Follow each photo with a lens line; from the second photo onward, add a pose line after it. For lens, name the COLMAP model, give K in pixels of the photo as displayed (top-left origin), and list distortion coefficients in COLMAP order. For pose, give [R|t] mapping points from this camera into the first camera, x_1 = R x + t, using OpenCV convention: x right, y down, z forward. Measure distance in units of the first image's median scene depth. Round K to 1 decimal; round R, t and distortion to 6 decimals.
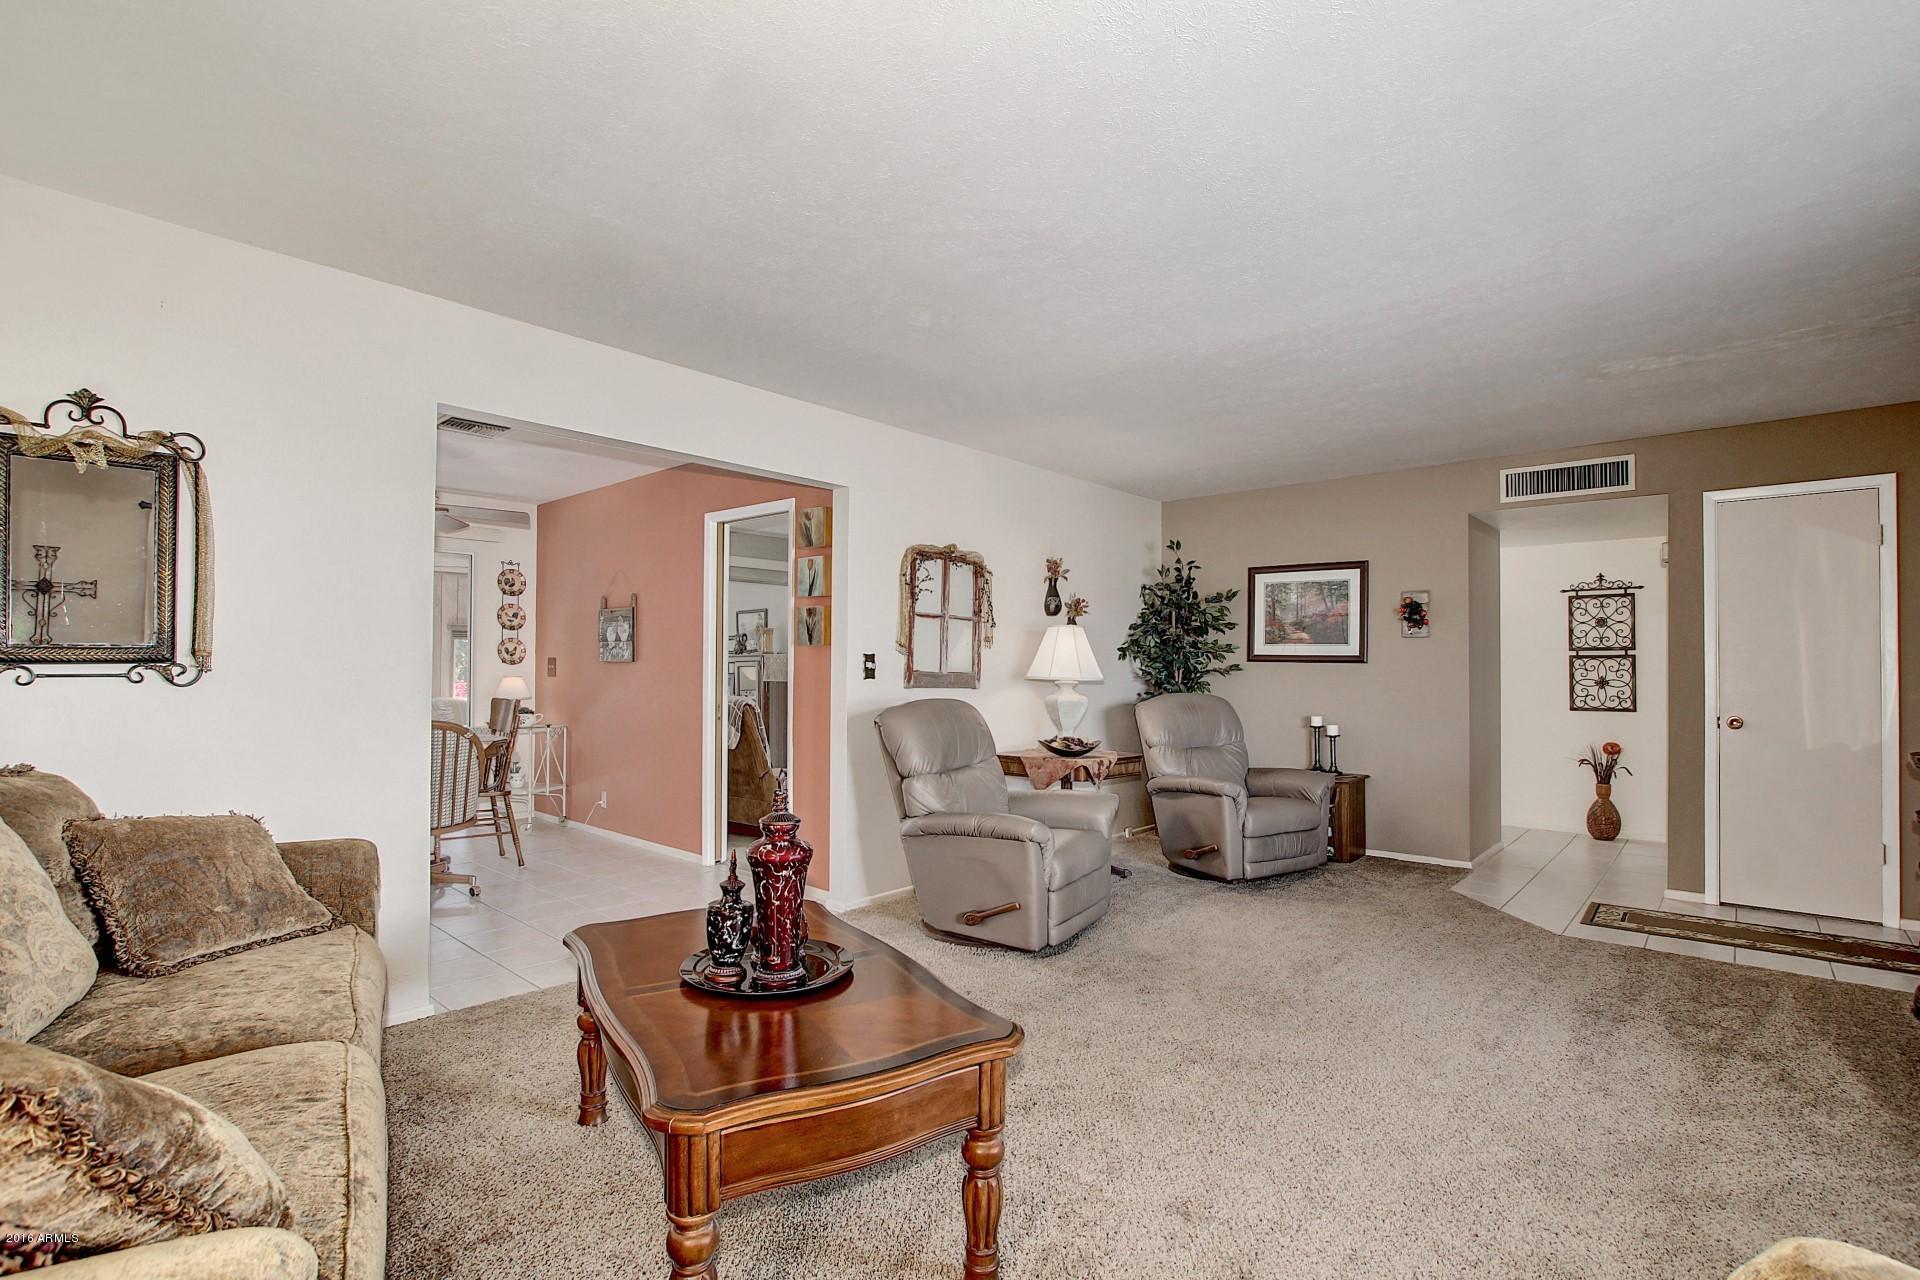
lens RADIAL K [[877.6, 0, 969.3], [0, 877.6, 652.1], [0, 0, 1]] dist [-0.001794, 0.000371]
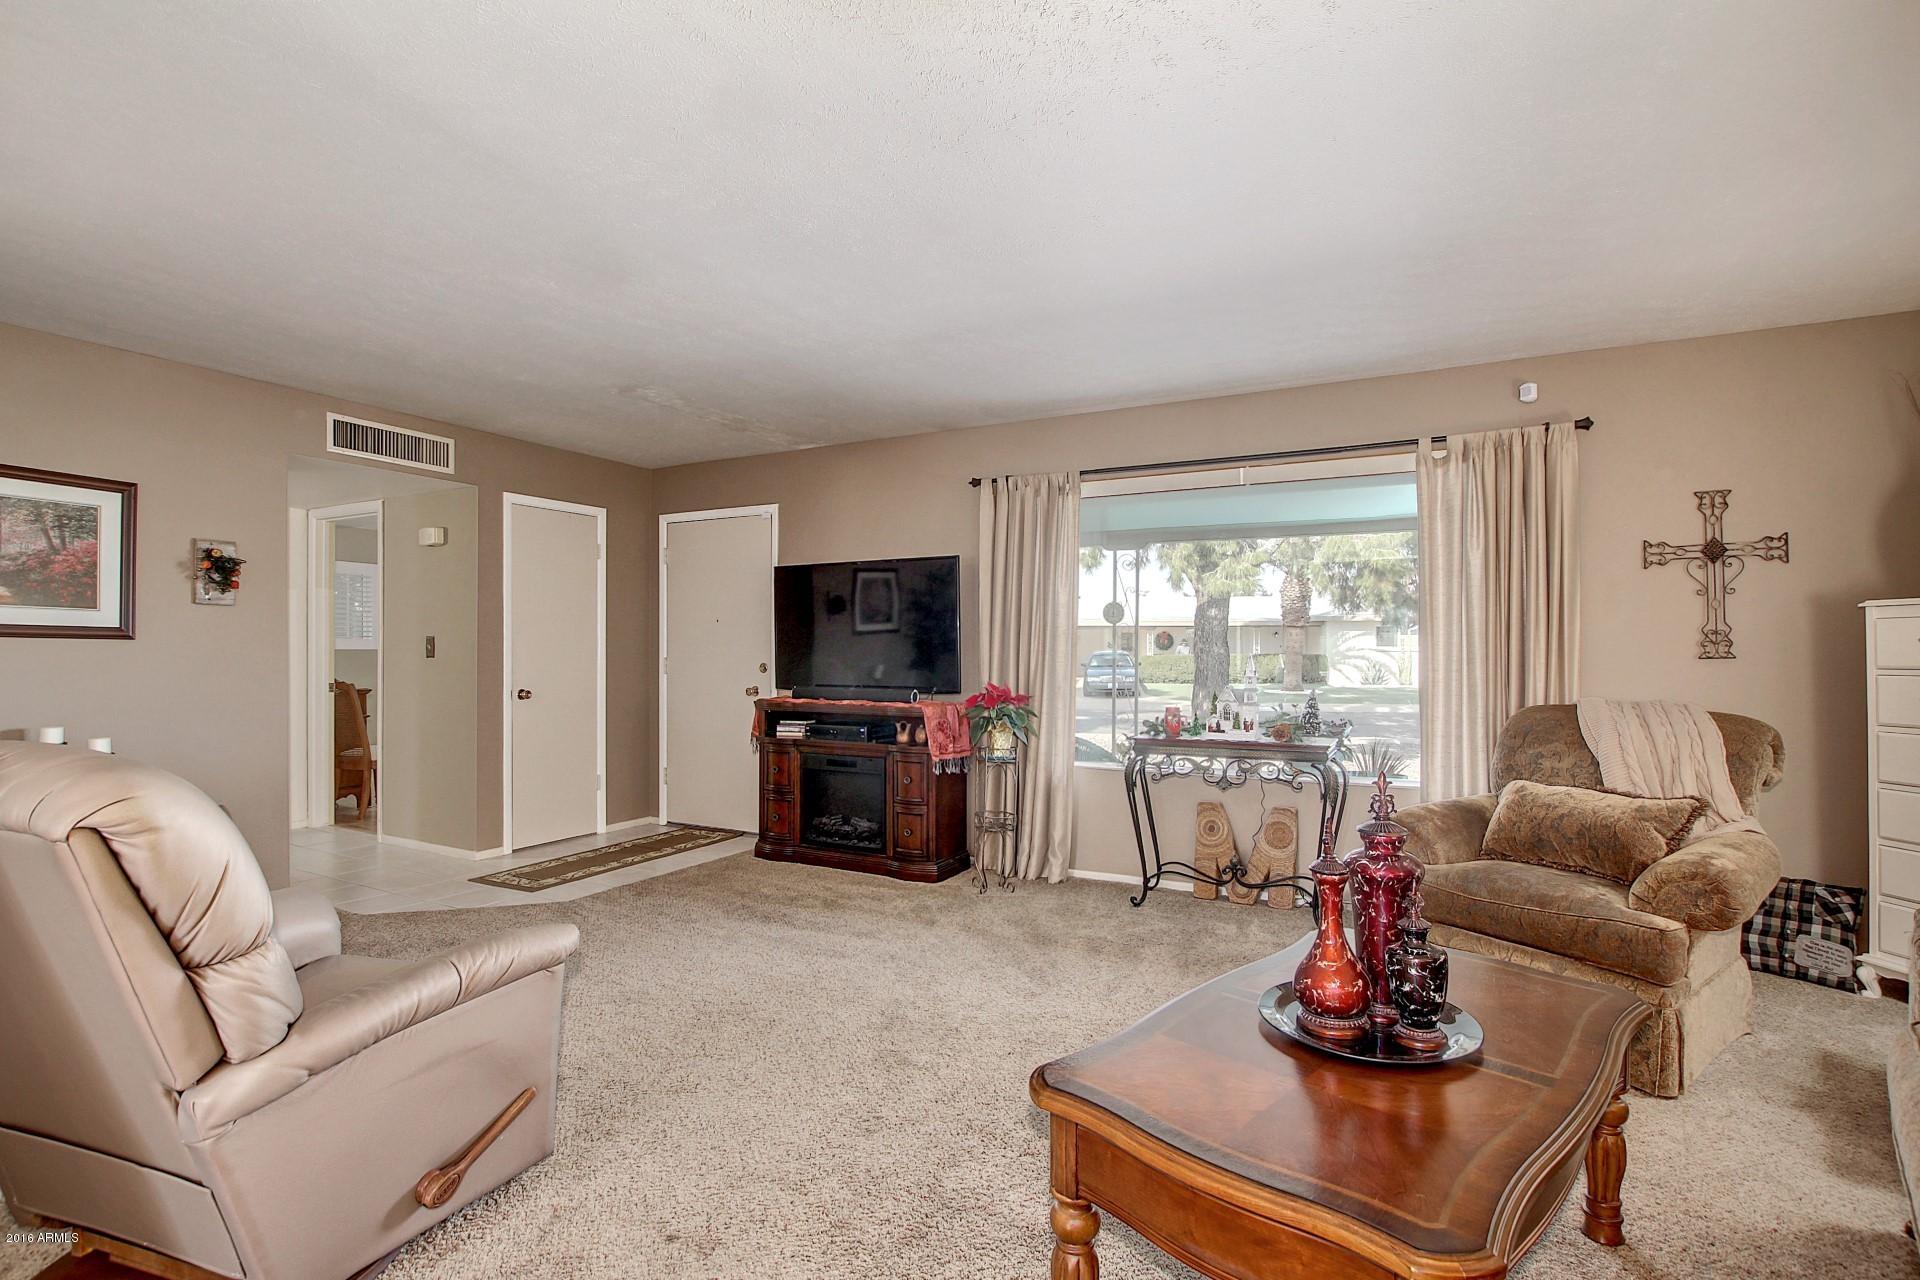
lens RADIAL K [[877.6, 0, 969.3], [0, 877.6, 652.1], [0, 0, 1]] dist [-0.001794, 0.000371]
pose [[-0.199341, -0.005568, 0.979914, -0.410539], [-0.020743, 0.999784, 0.001461, 0.010666], [-0.979711, -0.020035, -0.199413, 0.673452]]
